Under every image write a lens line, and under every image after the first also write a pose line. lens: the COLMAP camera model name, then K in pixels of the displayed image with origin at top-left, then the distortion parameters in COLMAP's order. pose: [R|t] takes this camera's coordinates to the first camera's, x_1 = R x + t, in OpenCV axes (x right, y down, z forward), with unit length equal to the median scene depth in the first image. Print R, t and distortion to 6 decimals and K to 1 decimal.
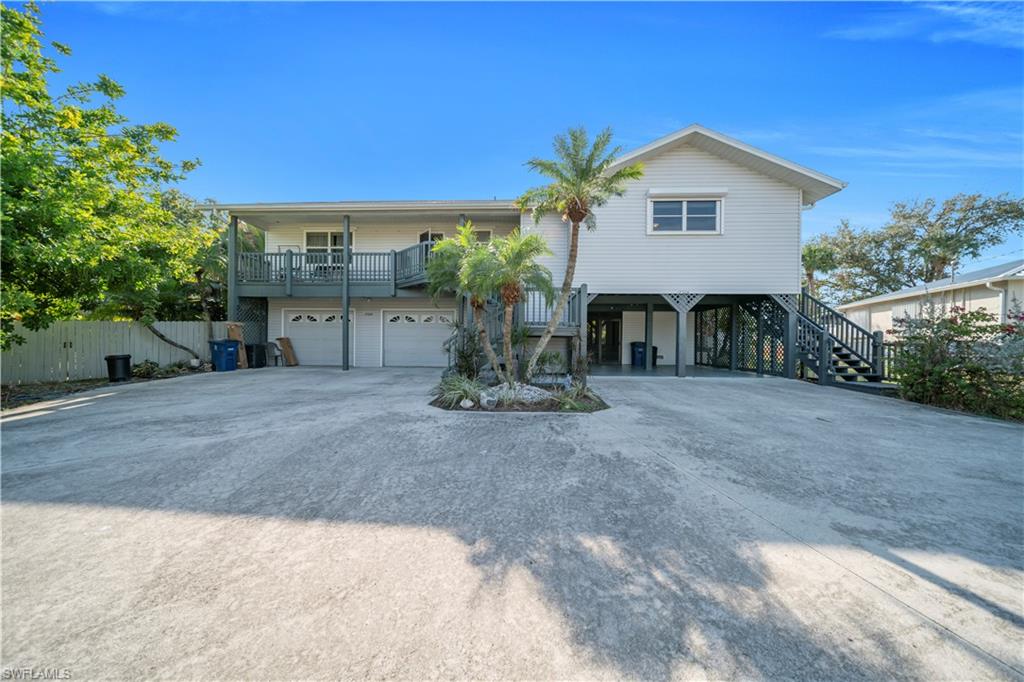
lens RADIAL K [[368.2, 0, 517.2], [0, 368.2, 337.9], [0, 0, 1]] dist [-0.000952, -0.000207]
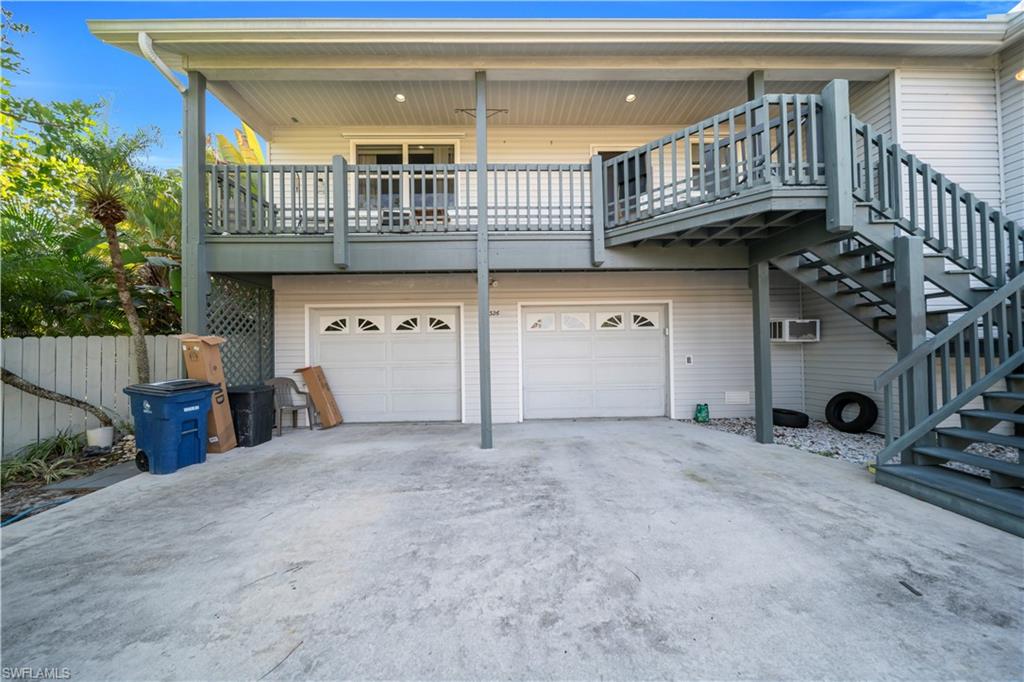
lens RADIAL K [[368.2, 0, 517.2], [0, 368.2, 337.9], [0, 0, 1]] dist [-0.000952, -0.000207]
pose [[0.997769, -0.021006, 0.063374, -0.450239], [0.021868, 0.999677, -0.012933, -0.028653], [-0.063082, 0.014289, 0.997906, 0.579466]]
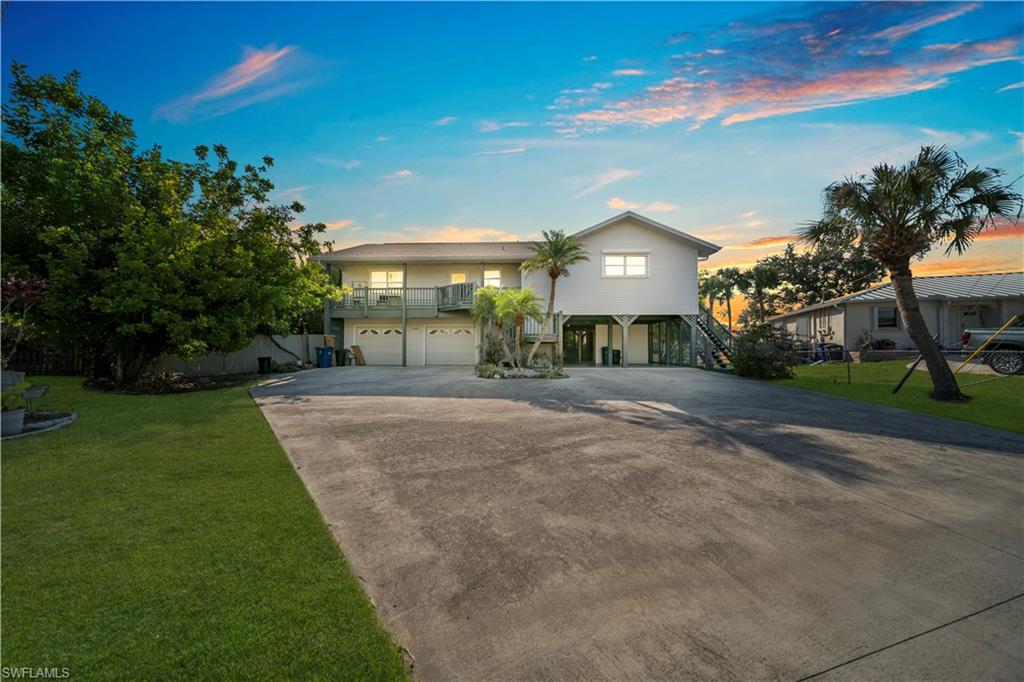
lens RADIAL K [[381.3, 0, 512.0], [0, 381.3, 341.0], [0, 0, 1]] dist [-0.000577, -0.000059]
pose [[0.999957, -0.008689, -0.003240, -0.025900], [0.008638, 0.999846, -0.015283, 0.010486], [0.003372, 0.015254, 0.999878, -0.534078]]
